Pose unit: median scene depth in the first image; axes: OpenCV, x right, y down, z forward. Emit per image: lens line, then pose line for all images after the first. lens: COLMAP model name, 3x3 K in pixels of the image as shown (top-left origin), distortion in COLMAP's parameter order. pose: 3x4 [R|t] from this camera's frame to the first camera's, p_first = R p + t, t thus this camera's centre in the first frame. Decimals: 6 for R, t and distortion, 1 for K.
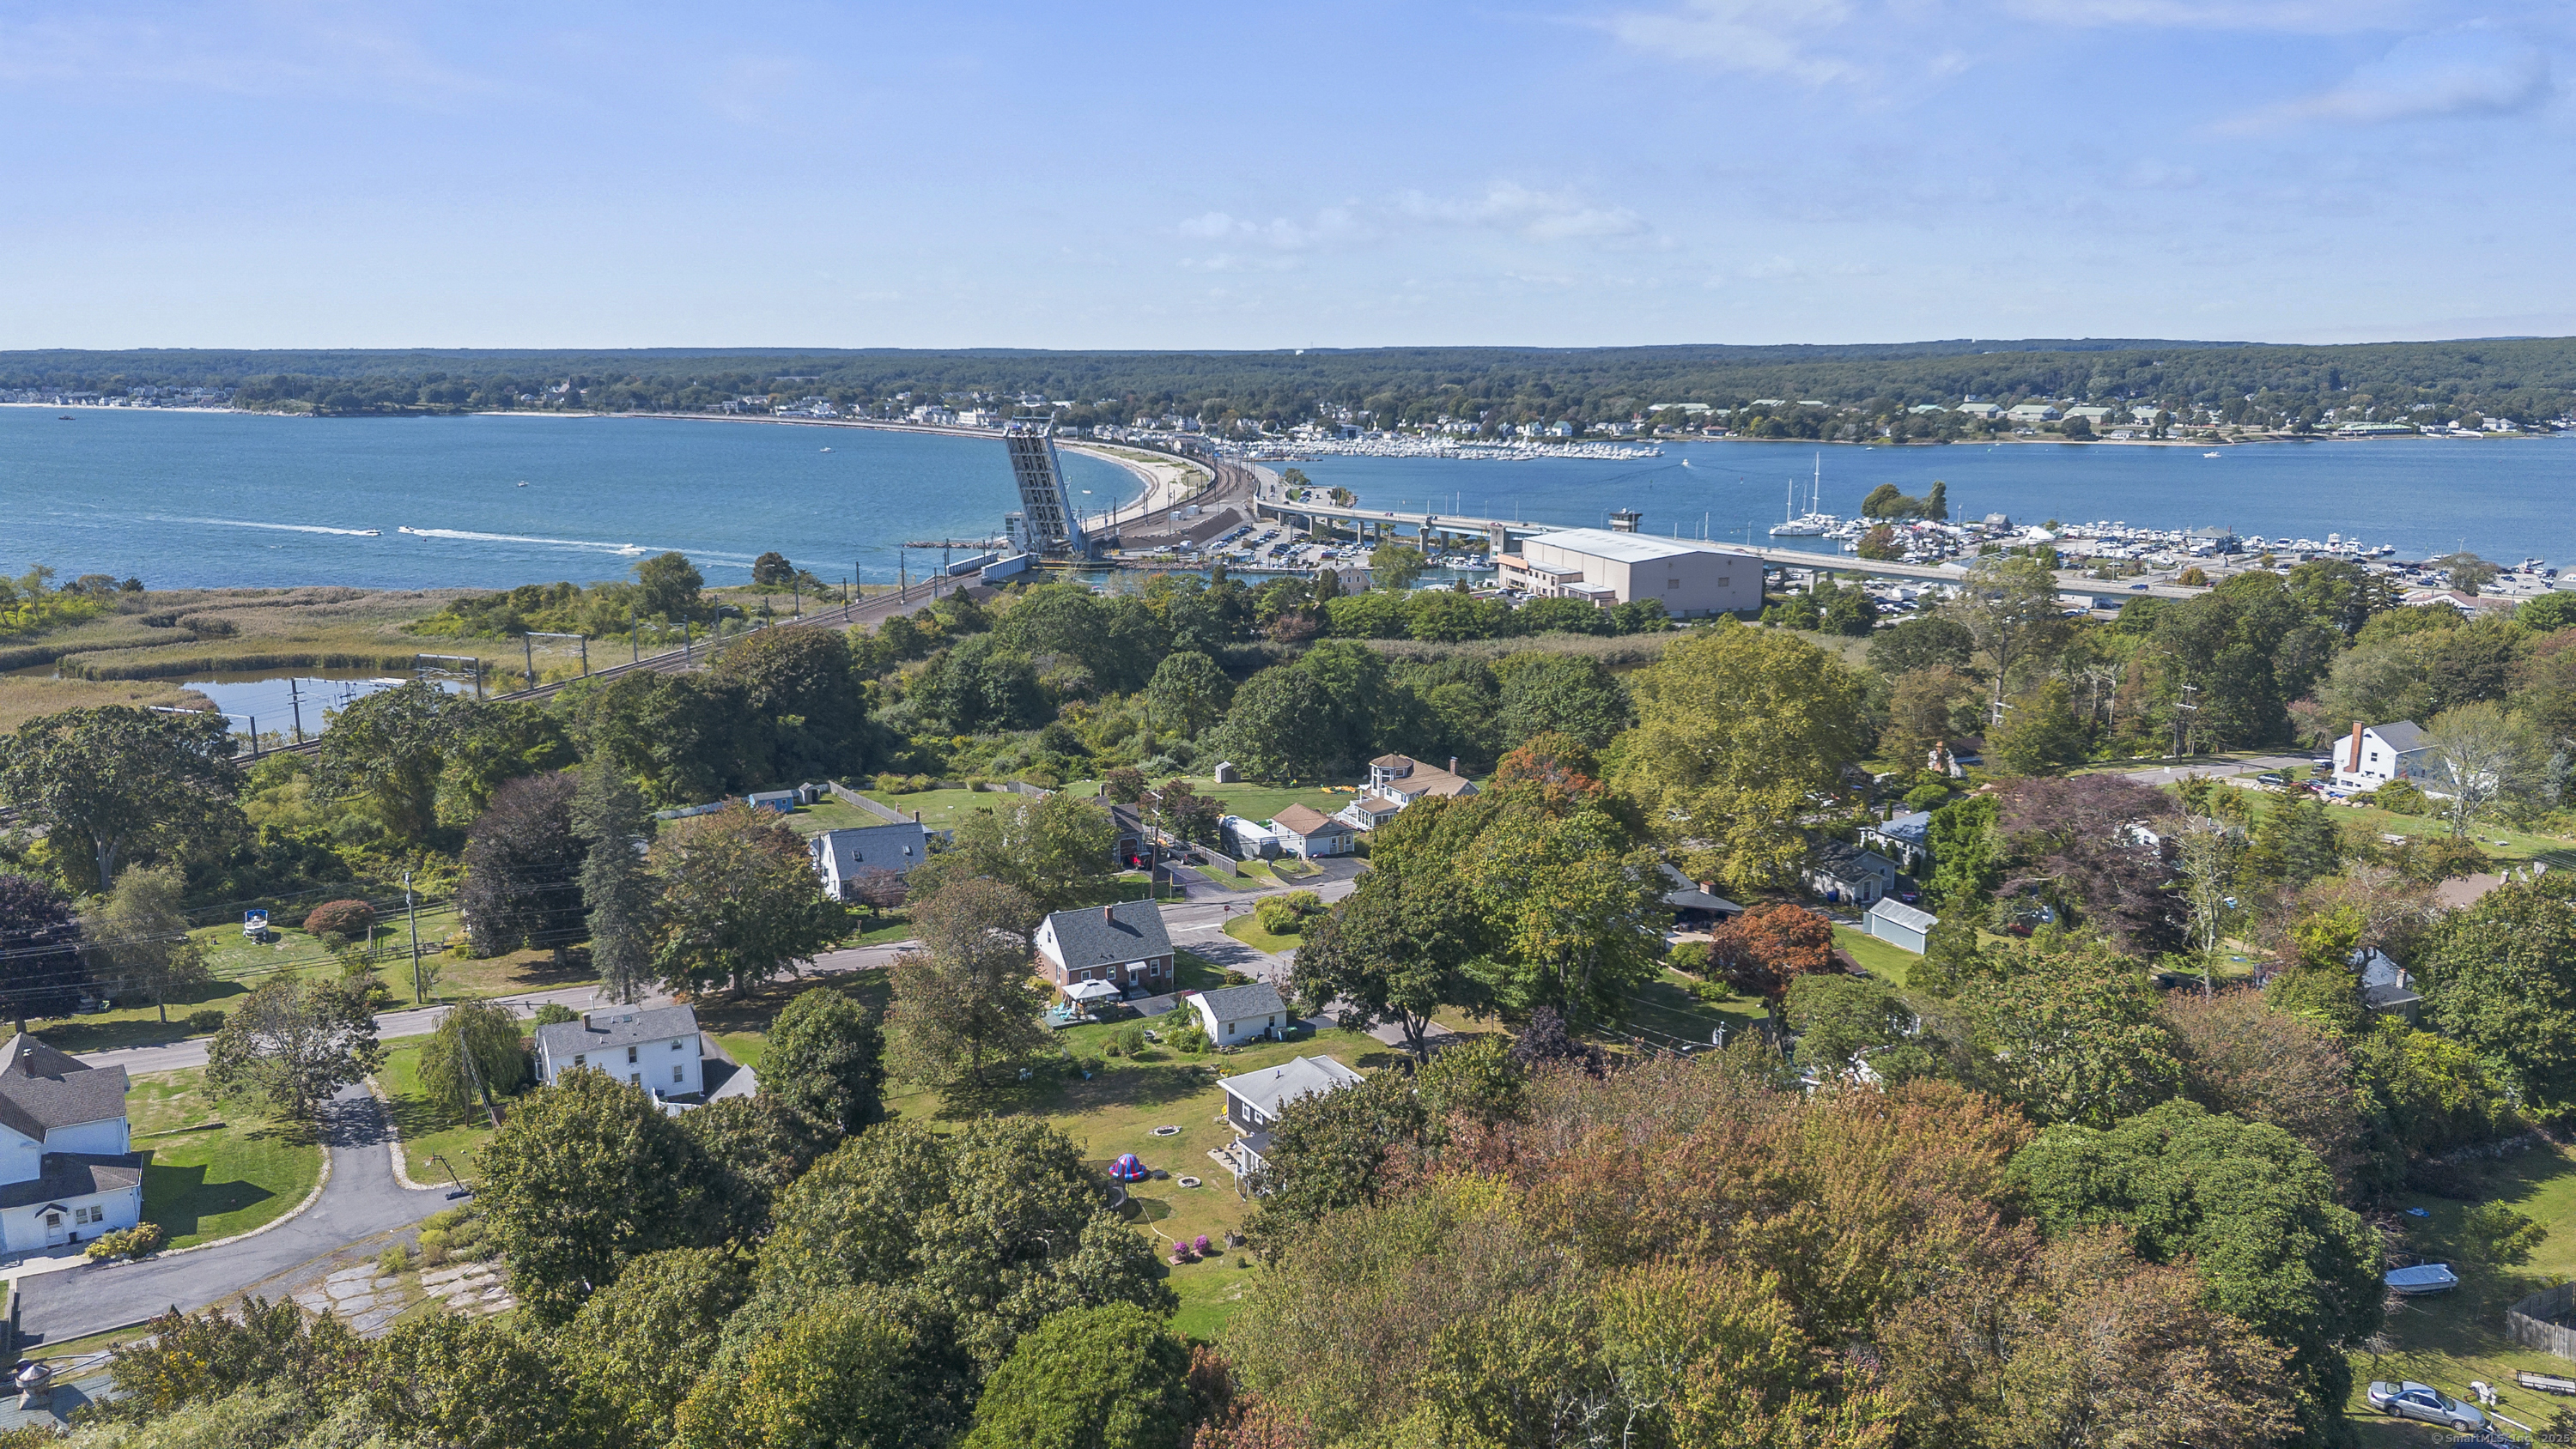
lens RADIAL K [[1807.0, 0, 1285.5], [0, 1807.0, 737.2], [0, 0, 1]] dist [0.058394, -0.051012]
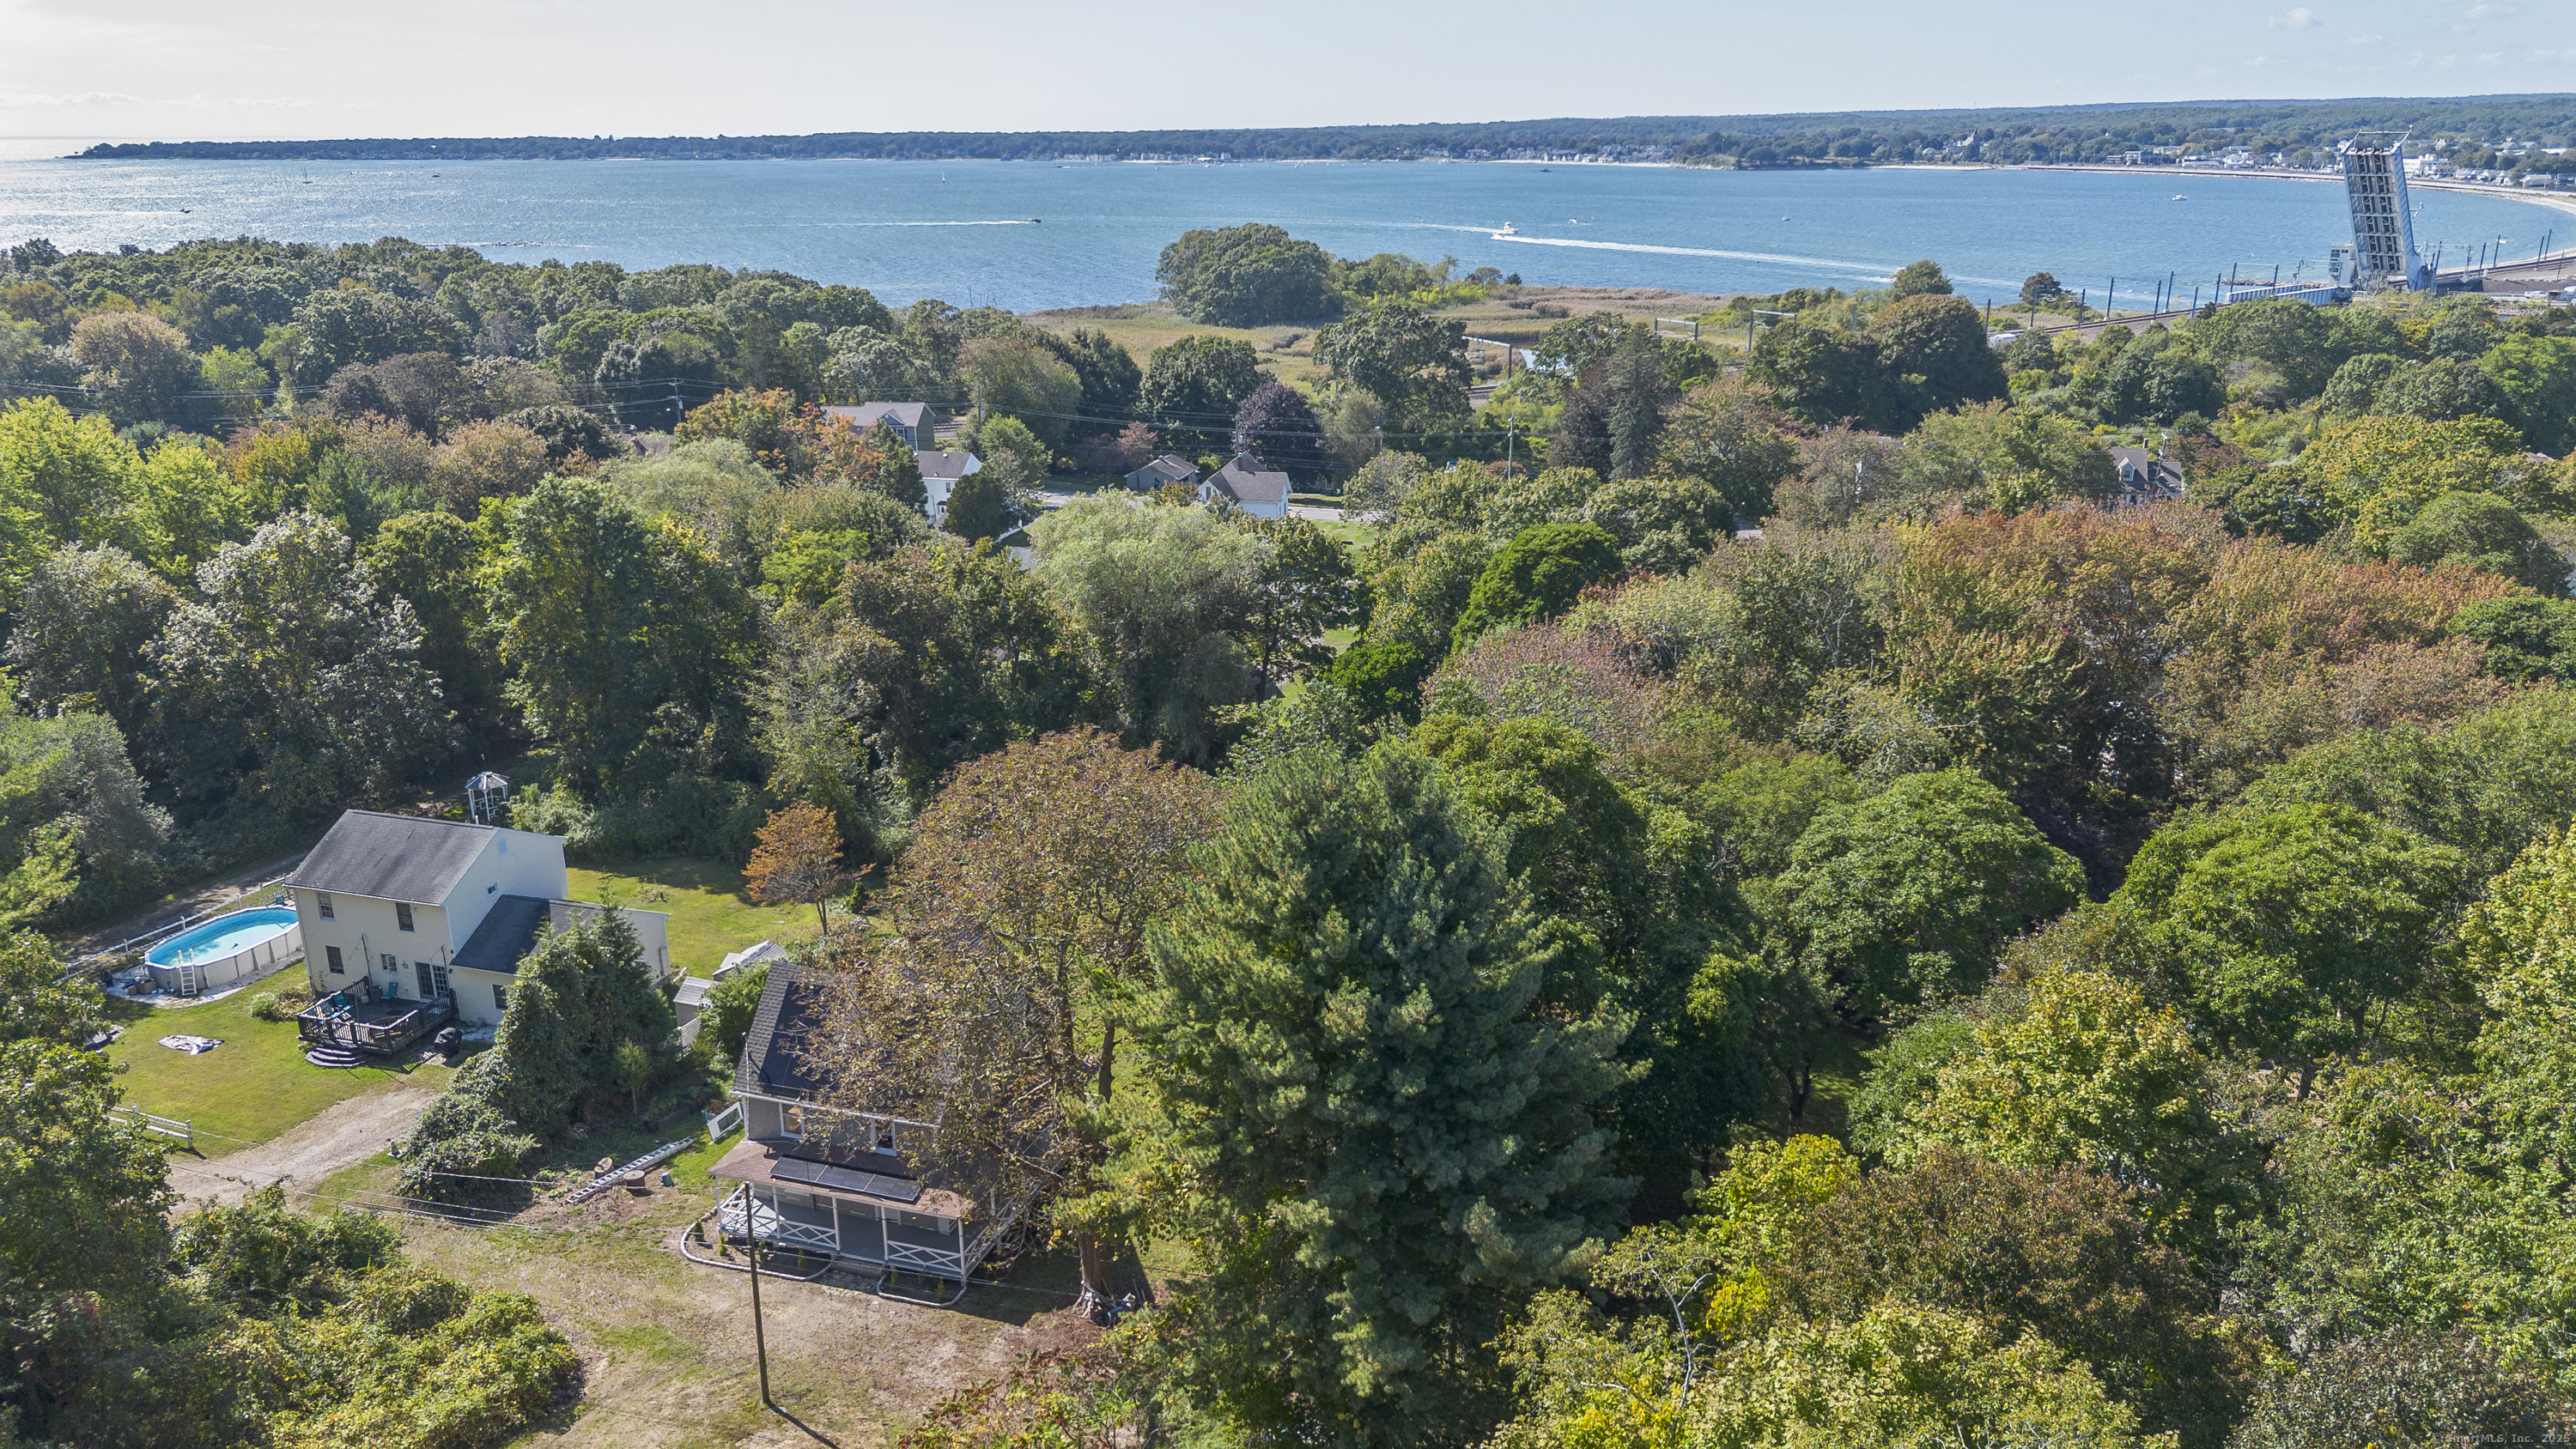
lens RADIAL K [[1807.0, 0, 1294.1], [0, 1807.0, 719.4], [0, 0, 1]] dist [0.058394, -0.051012]
pose [[0.751409, 0.198108, -0.629395, 0.145017], [-0.125994, 0.979392, 0.157852, 0.053314], [0.647696, -0.039311, 0.760884, -0.066849]]
